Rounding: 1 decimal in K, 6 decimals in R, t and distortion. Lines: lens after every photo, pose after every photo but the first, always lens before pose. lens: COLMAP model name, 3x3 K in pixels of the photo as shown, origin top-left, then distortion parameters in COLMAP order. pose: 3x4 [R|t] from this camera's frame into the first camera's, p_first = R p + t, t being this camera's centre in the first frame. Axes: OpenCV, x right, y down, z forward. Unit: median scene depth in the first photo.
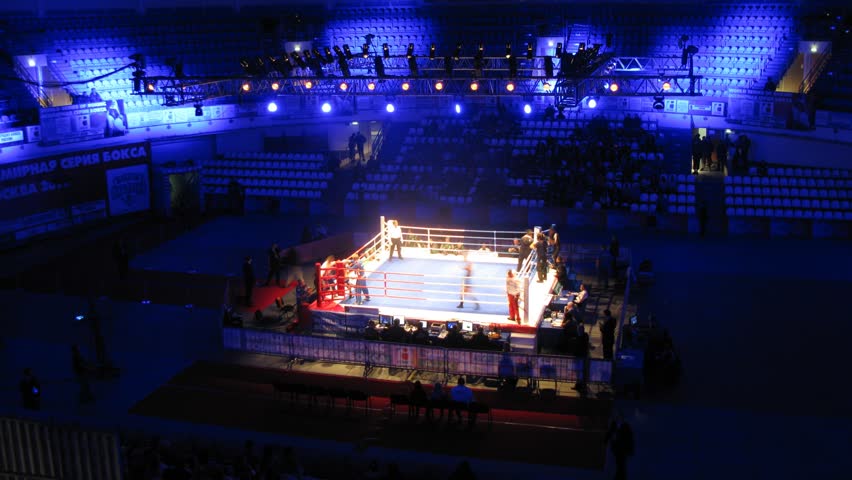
lens RADIAL K [[808.9, 0, 426.0], [0, 808.9, 240.0], [0, 0, 1]] dist [-0.150009, 0.010178]
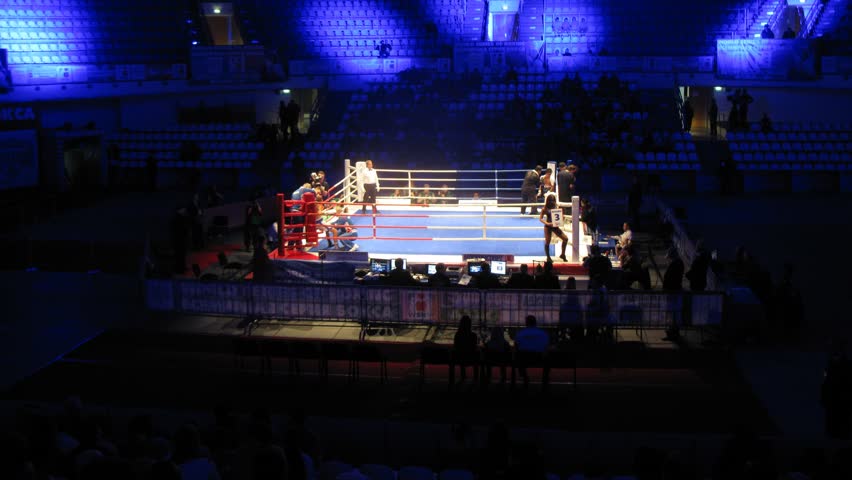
lens RADIAL K [[808.9, 0, 426.0], [0, 808.9, 240.0], [0, 0, 1]] dist [-0.150009, 0.010178]
pose [[0.991846, -0.021801, 0.125563, -0.095505], [0.028274, 0.998349, -0.050001, 0.109383], [-0.124265, 0.053144, 0.990825, 0.279286]]
